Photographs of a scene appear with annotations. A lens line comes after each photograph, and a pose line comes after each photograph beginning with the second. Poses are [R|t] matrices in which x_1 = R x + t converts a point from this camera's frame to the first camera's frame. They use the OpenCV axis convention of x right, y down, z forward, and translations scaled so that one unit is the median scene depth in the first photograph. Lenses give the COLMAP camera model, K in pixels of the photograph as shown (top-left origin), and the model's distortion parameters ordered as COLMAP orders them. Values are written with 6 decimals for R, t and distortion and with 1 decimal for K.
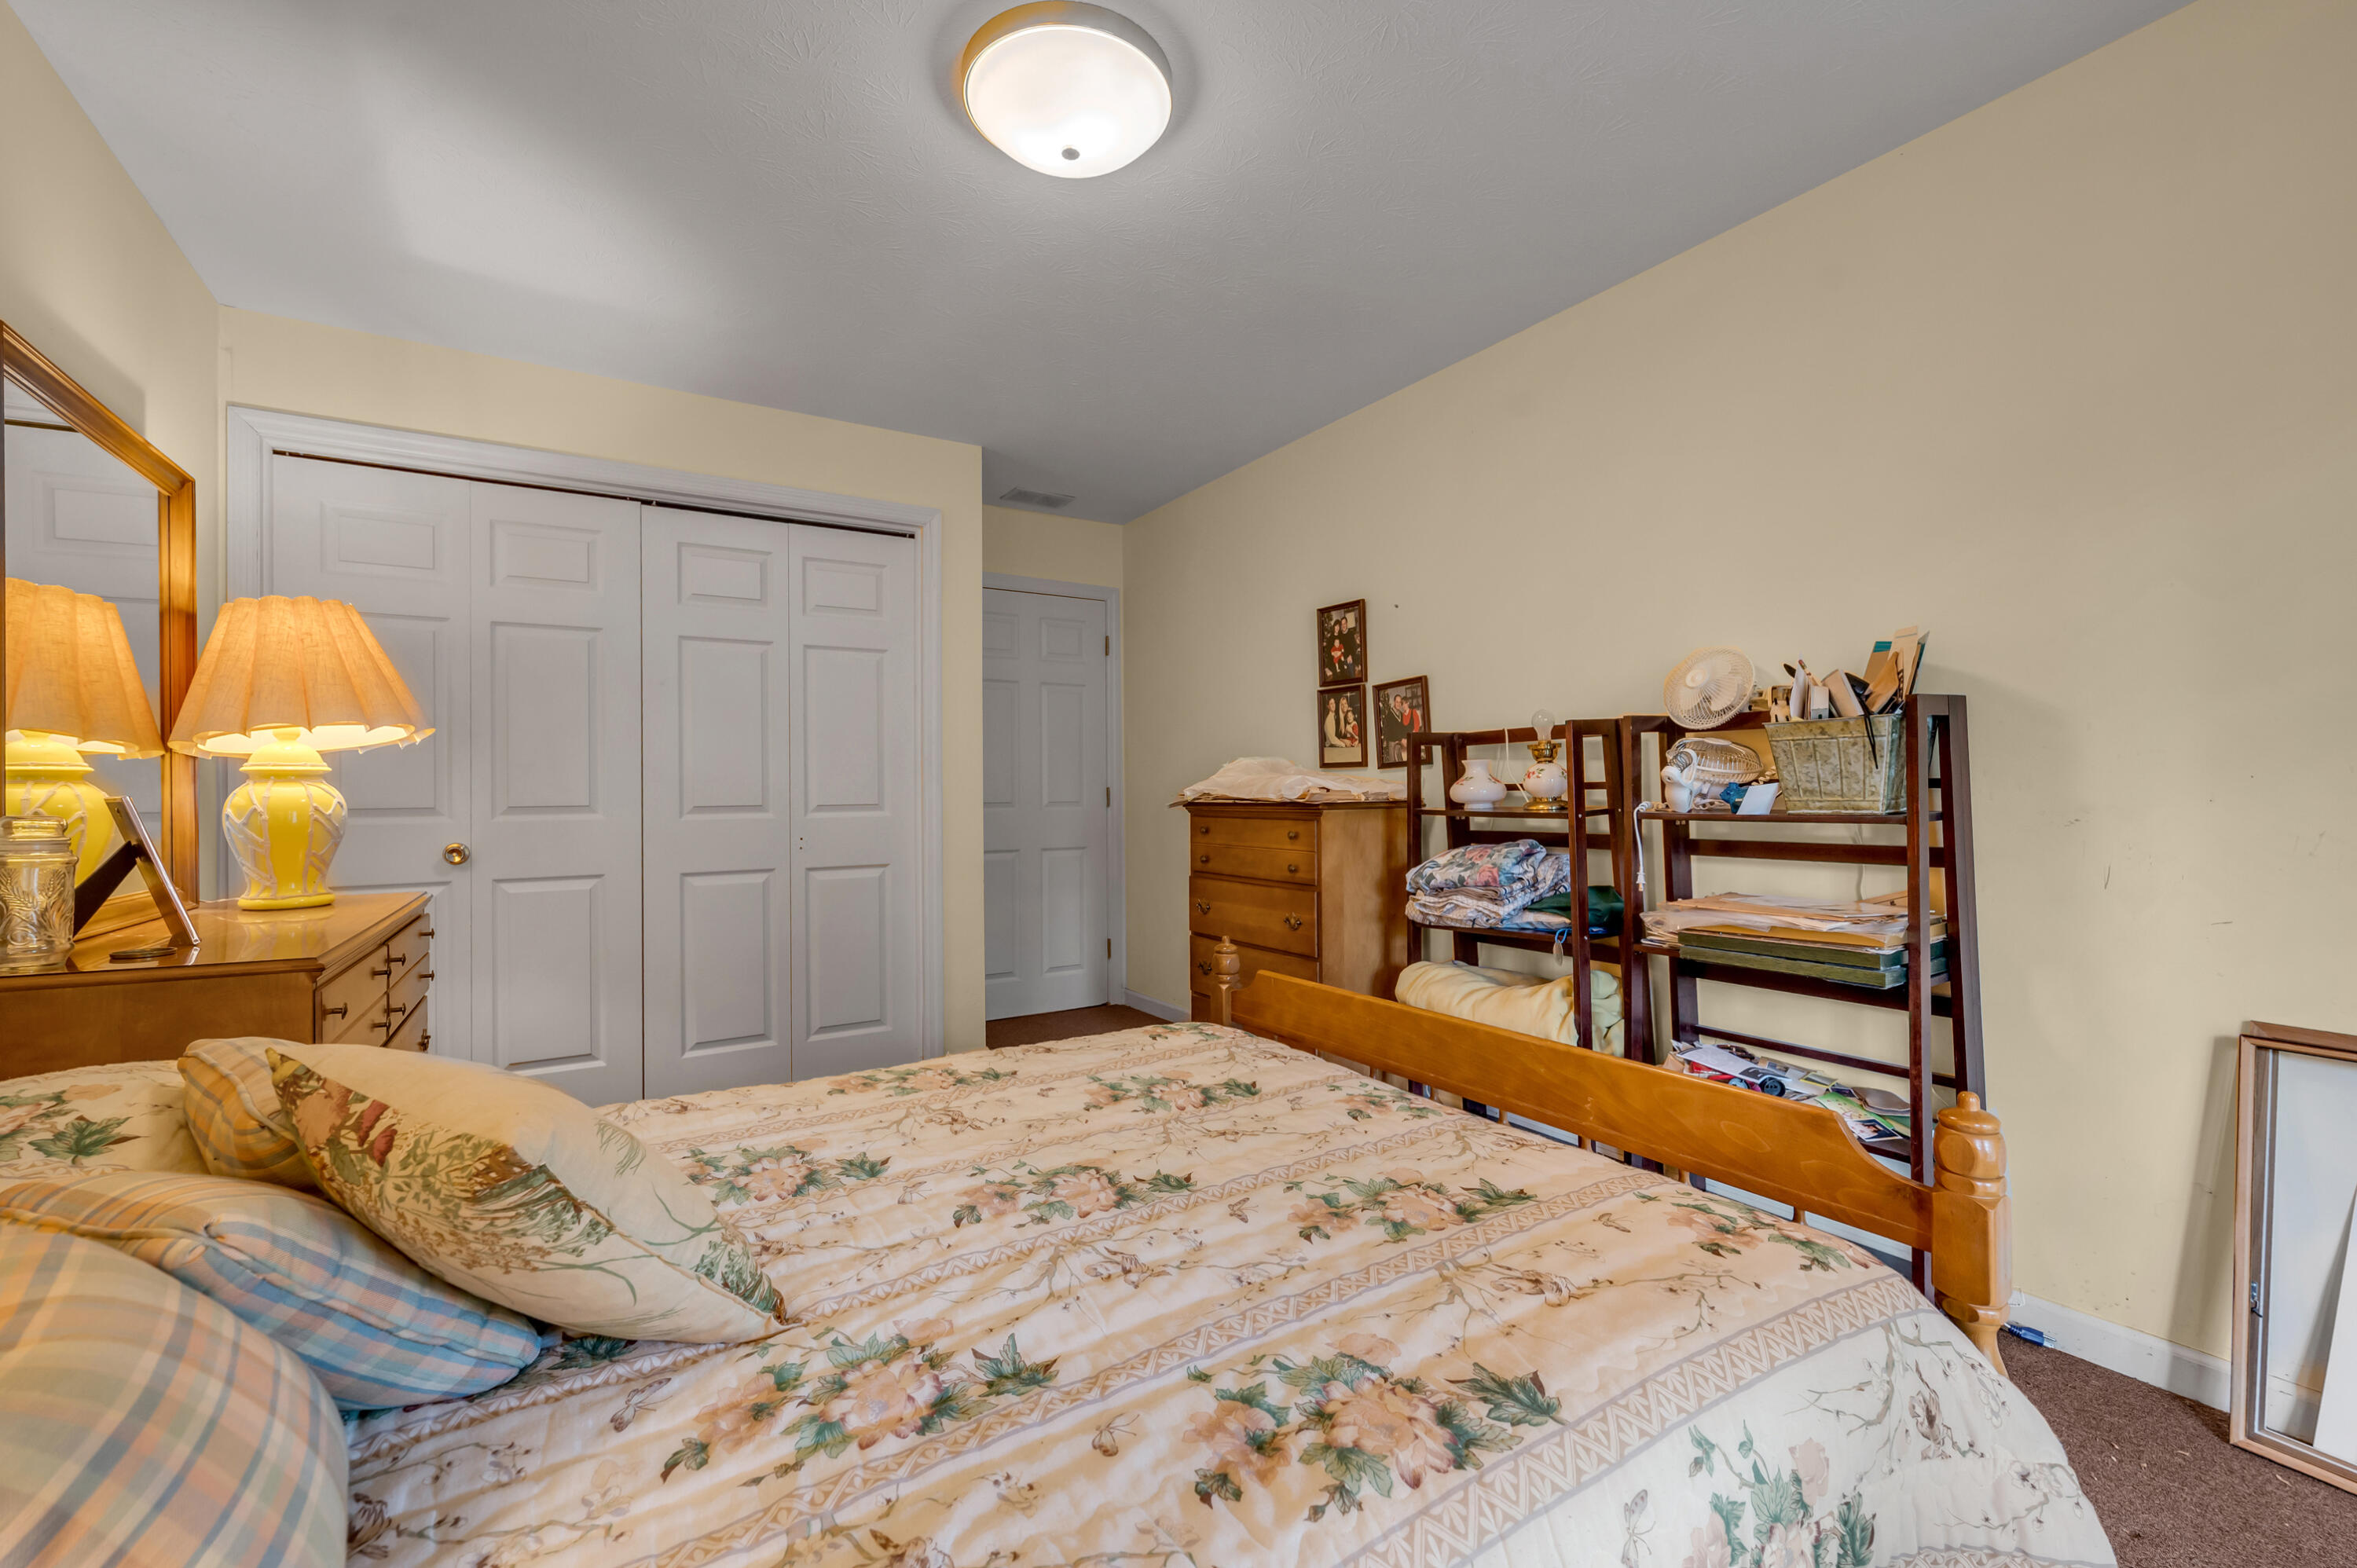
lens RADIAL K [[968.2, 0, 1174.7], [0, 968.2, 791.4], [0, 0, 1]] dist [-0.000429, -0.000355]
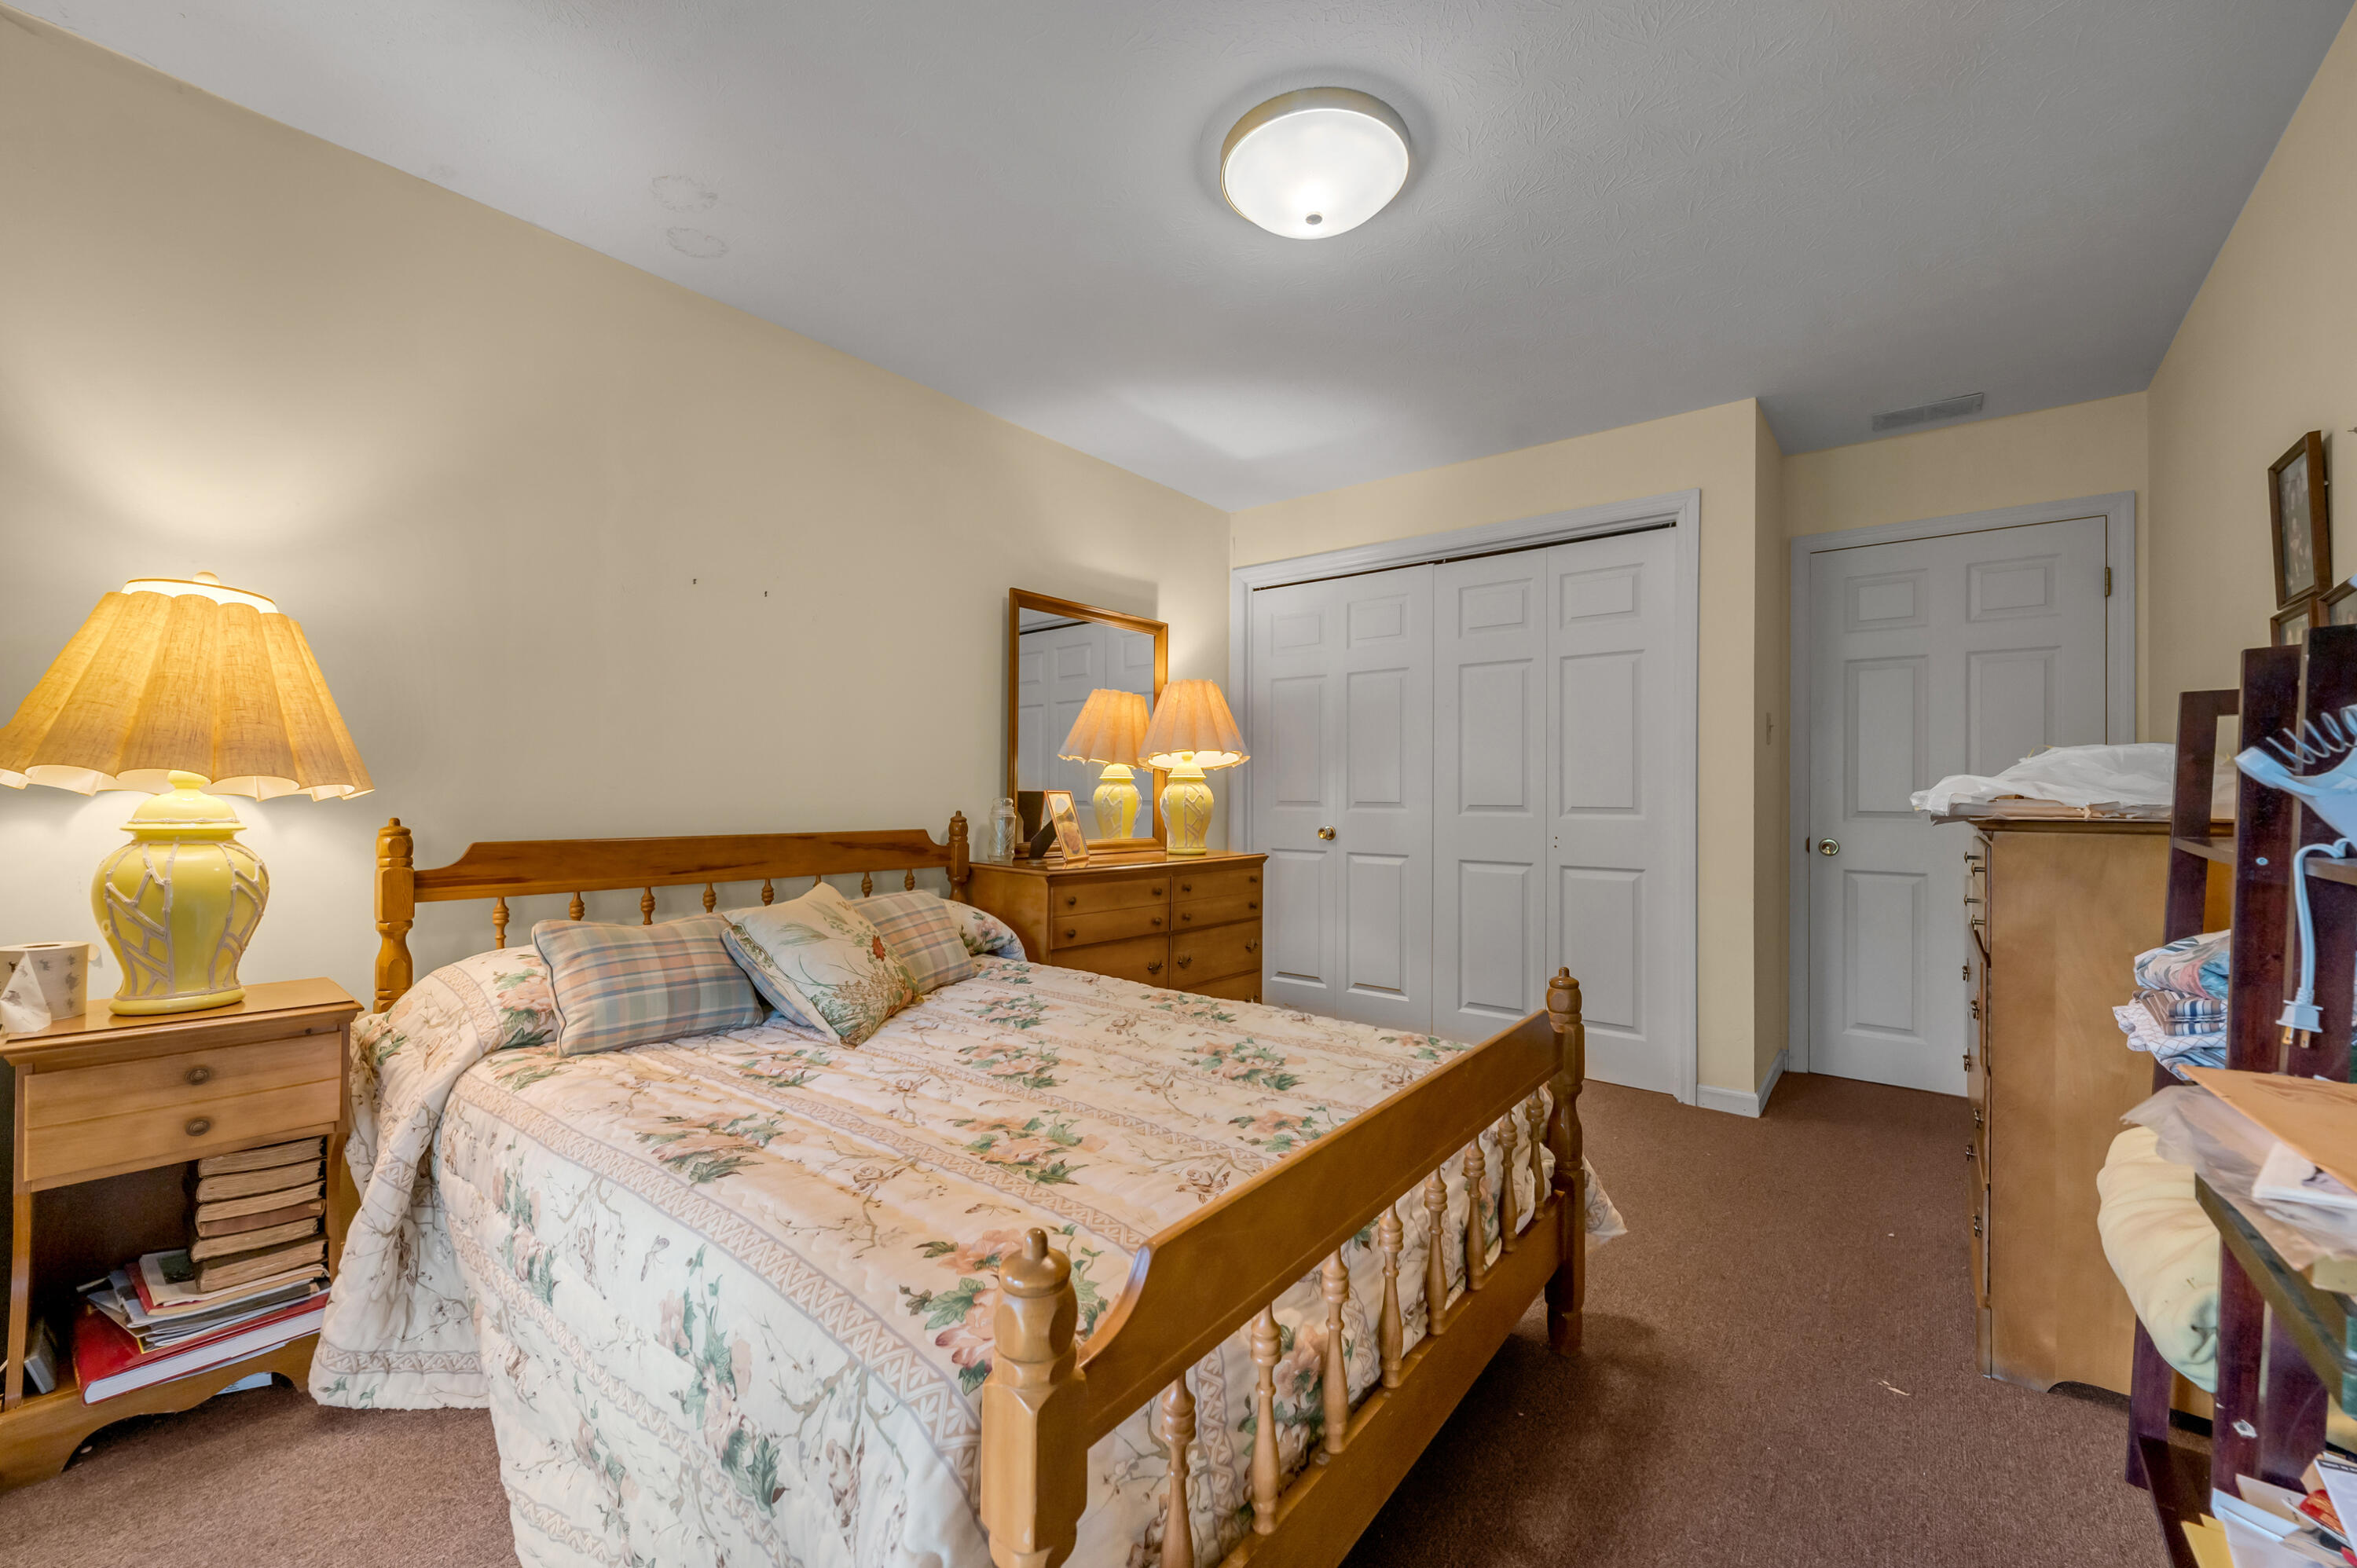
lens RADIAL K [[913.5, 0, 1164.4], [0, 913.5, 789.1], [0, 0, 1]] dist [-0.001926, -0.000046]
pose [[0.339256, 0.006470, -0.940672, 0.889777], [-0.012582, 0.999918, 0.002339, -0.004310], [0.940610, 0.011042, 0.339310, 0.522743]]
